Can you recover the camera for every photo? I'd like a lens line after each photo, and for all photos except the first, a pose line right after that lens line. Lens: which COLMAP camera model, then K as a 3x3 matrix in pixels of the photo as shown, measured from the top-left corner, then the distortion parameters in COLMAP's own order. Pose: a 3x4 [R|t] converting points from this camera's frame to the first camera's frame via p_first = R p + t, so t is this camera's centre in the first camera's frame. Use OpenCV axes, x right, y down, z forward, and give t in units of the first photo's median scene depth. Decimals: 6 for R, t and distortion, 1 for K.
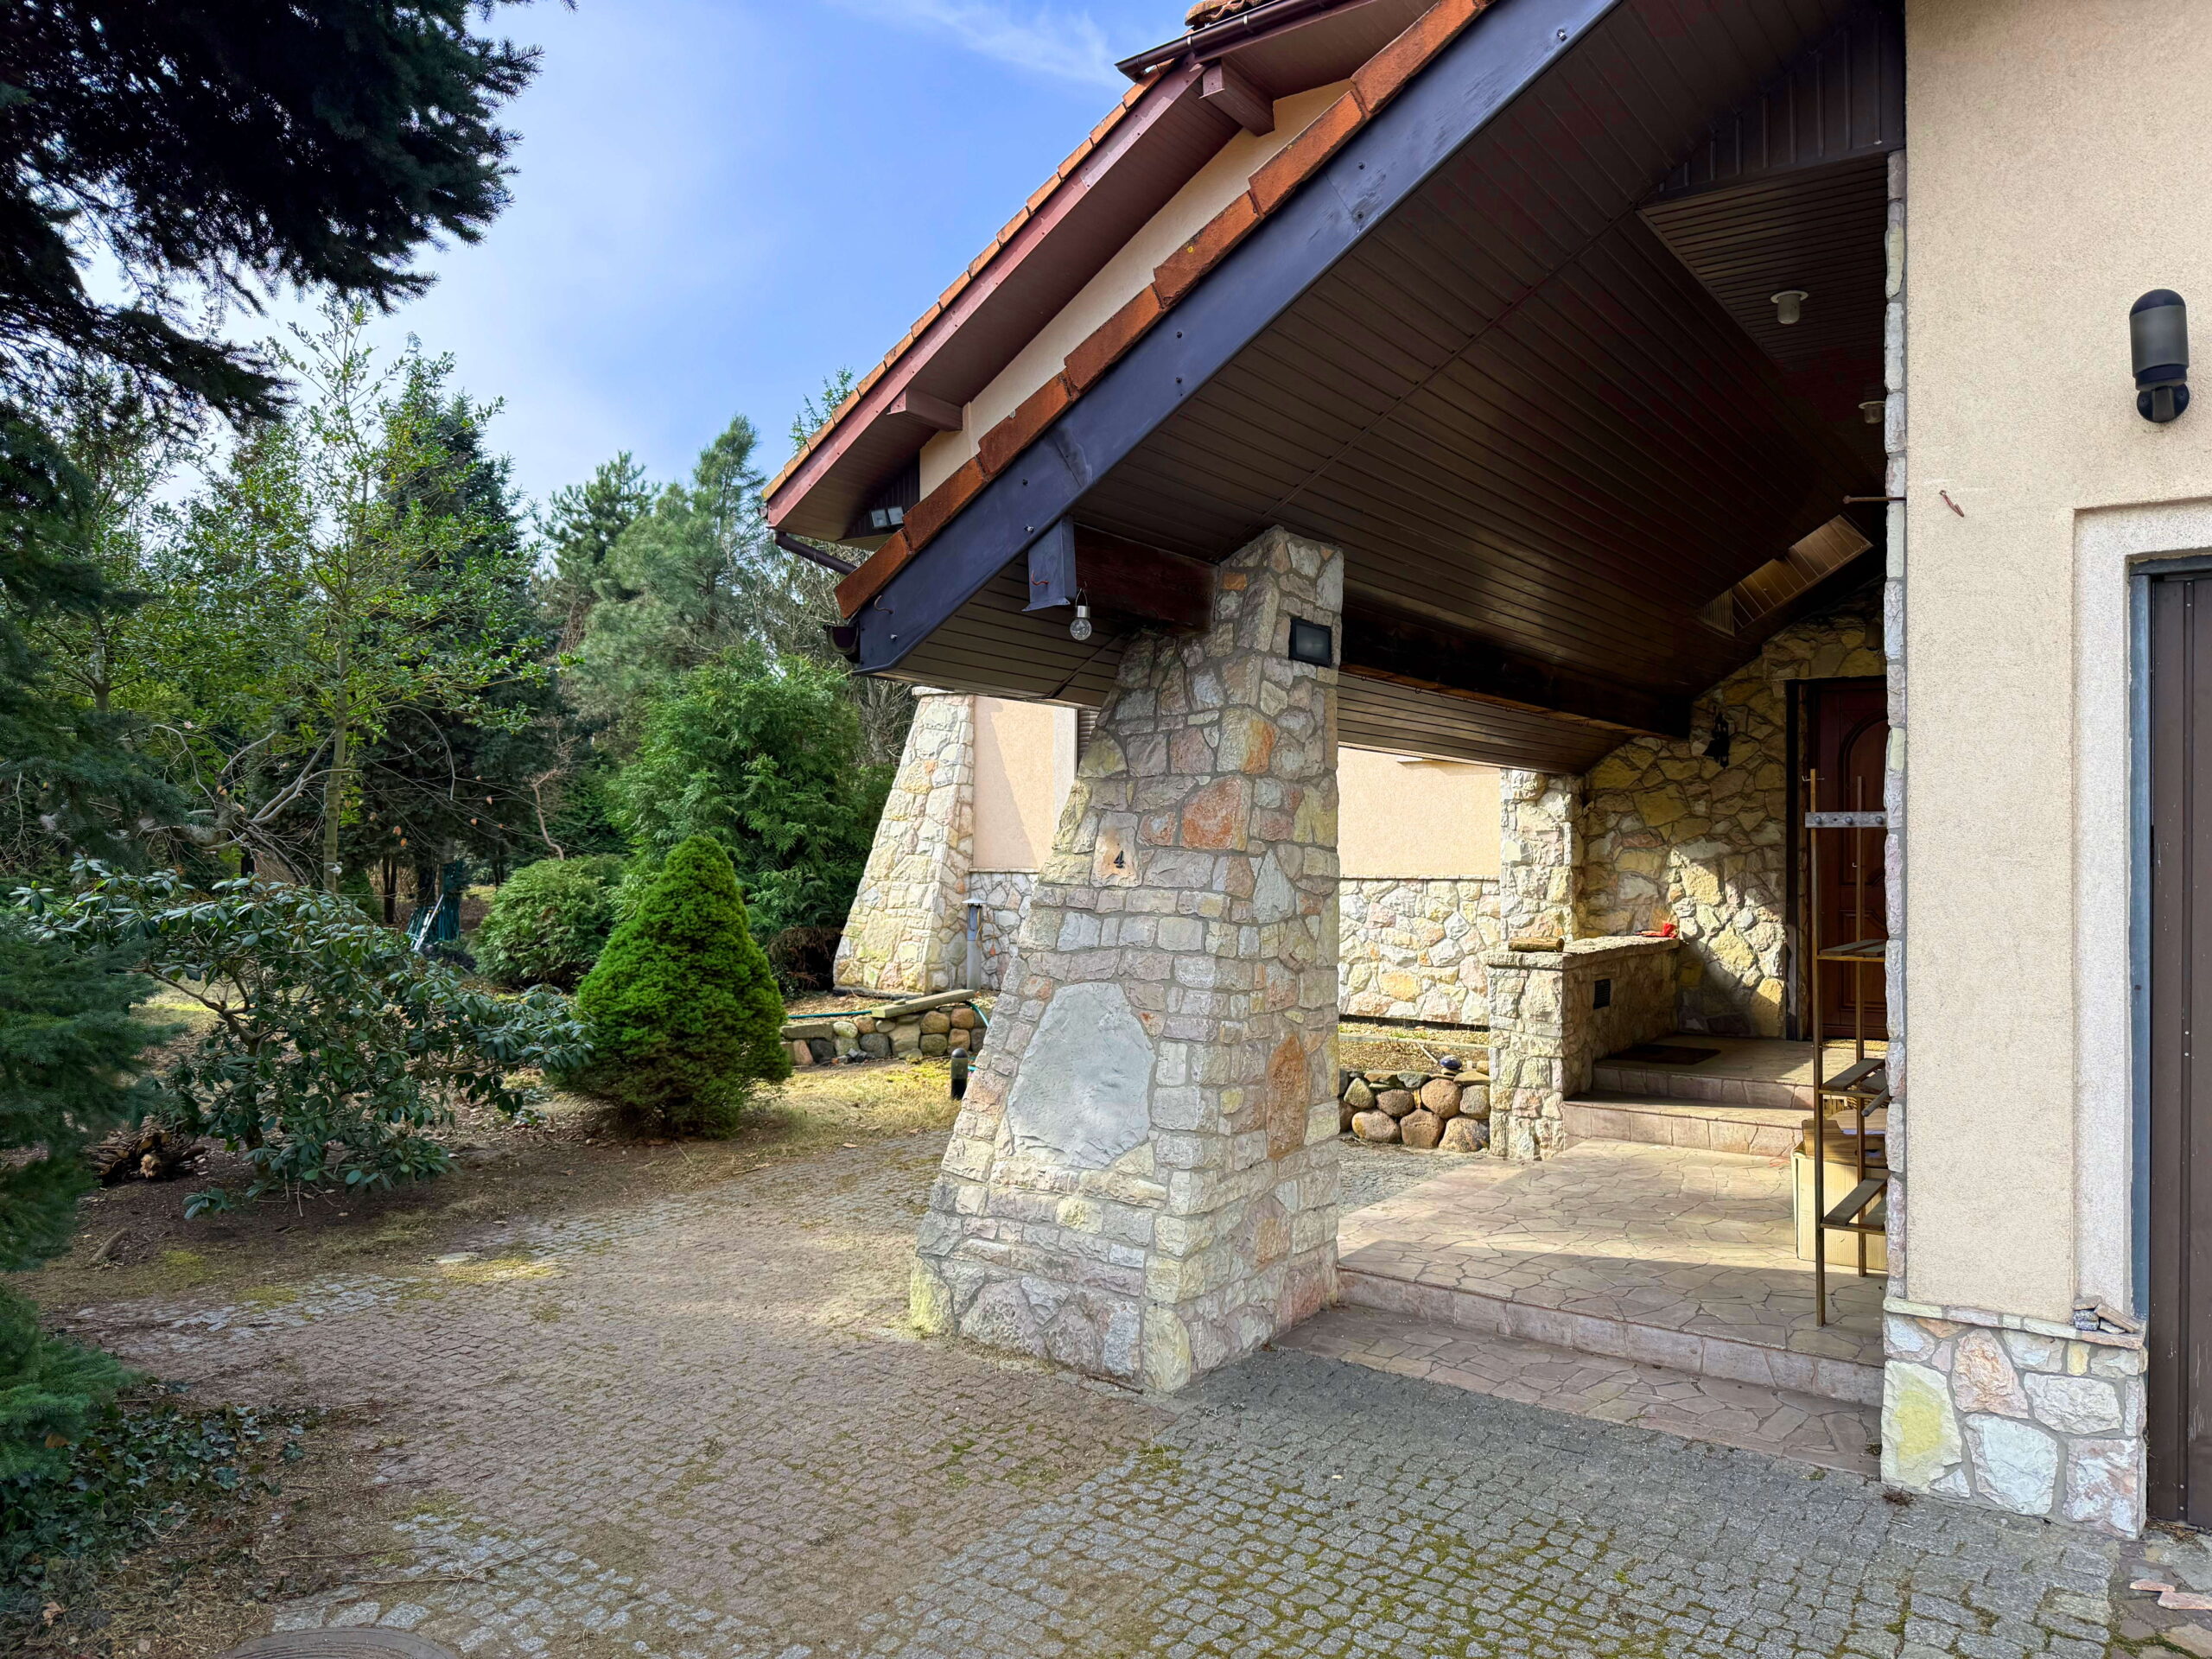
lens RADIAL K [[1555.1, 0, 1106.0], [0, 1555.1, 829.5], [0, 0, 1]] dist [0.068626, 0.000269]
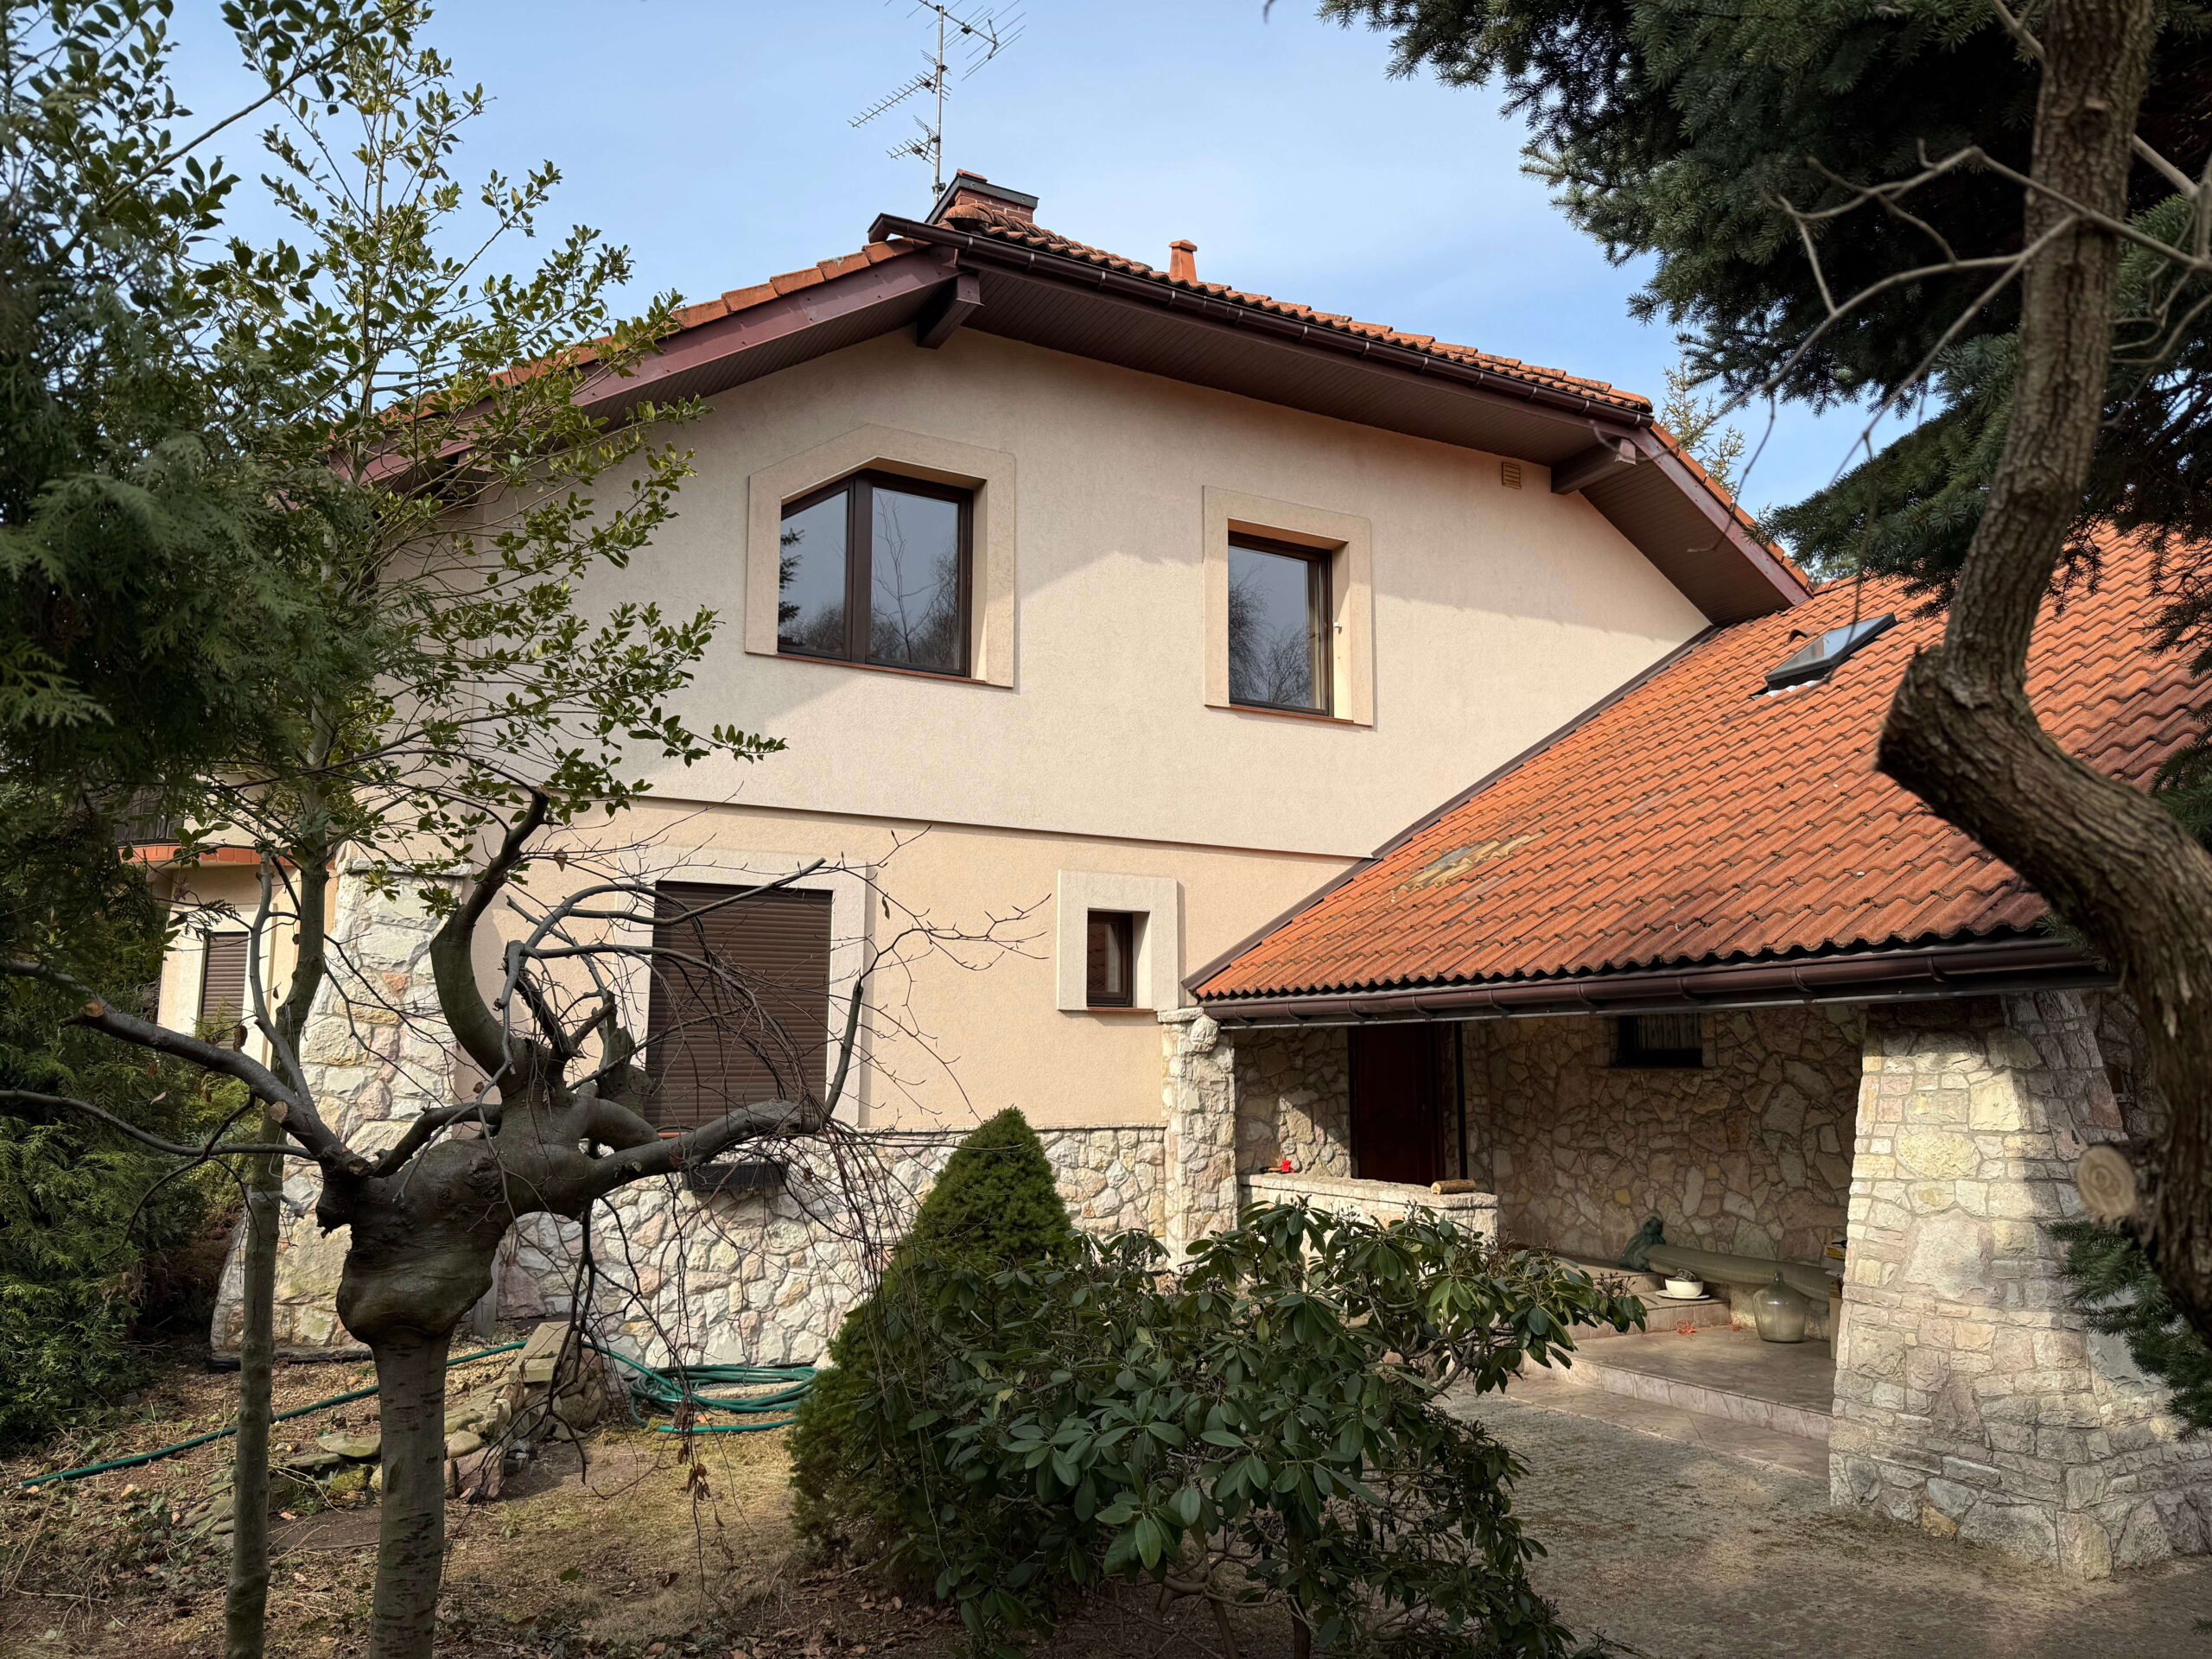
lens RADIAL K [[1555.1, 0, 1106.0], [0, 1555.1, 829.5], [0, 0, 1]] dist [0.068626, 0.000269]
pose [[0.450174, 0.131817, 0.883158, -0.750131], [-0.014802, 0.990010, -0.140220, -0.019787], [-0.892818, 0.050051, 0.447627, 0.561079]]
